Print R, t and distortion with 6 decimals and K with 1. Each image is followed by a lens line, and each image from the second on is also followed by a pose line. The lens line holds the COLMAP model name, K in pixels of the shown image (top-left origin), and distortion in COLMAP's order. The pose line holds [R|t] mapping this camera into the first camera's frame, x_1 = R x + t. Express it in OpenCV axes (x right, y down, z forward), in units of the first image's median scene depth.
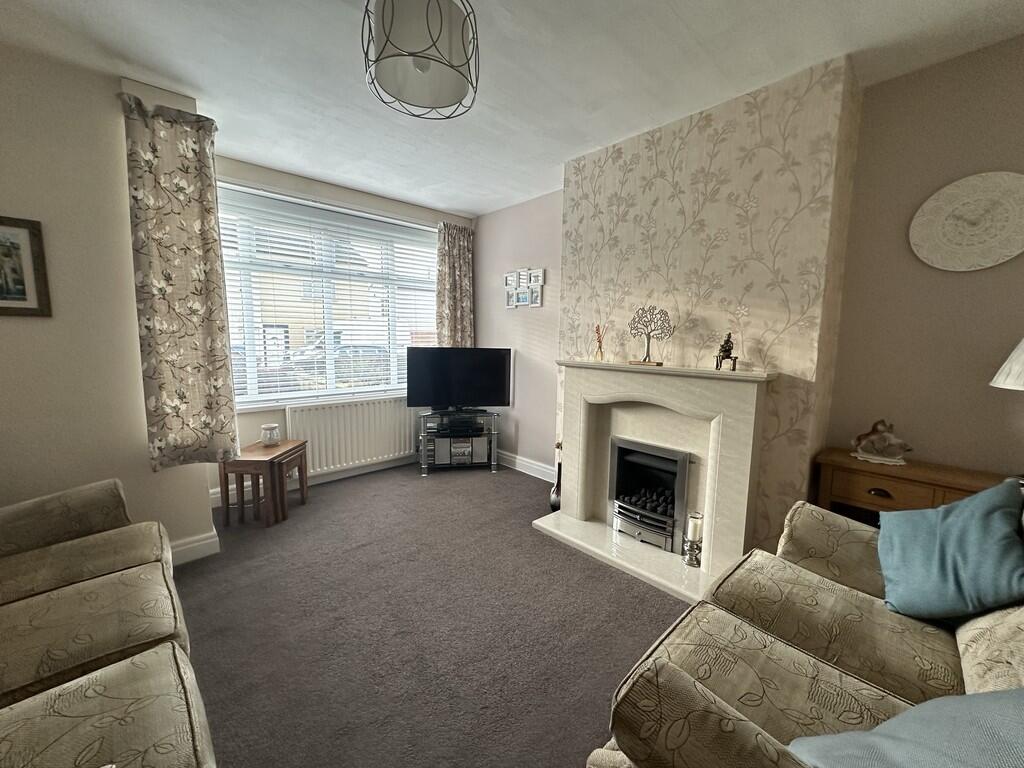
lens RADIAL K [[407.3, 0, 512.0], [0, 407.3, 384.0], [0, 0, 1]] dist [-0.001133, -0.000449]
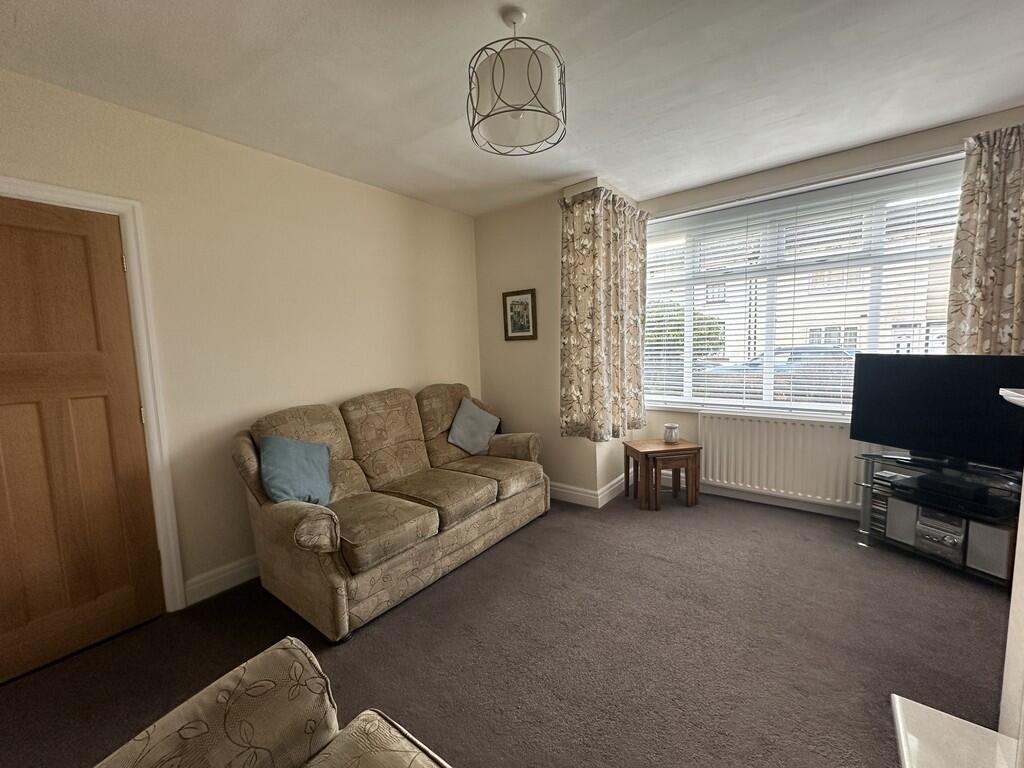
lens RADIAL K [[407.3, 0, 512.0], [0, 407.3, 384.0], [0, 0, 1]] dist [-0.001133, -0.000449]
pose [[0.153449, 0.072190, -0.985516, 0.377253], [-0.079595, 0.994990, 0.060490, -0.037585], [0.984946, 0.069160, 0.158426, 0.344305]]
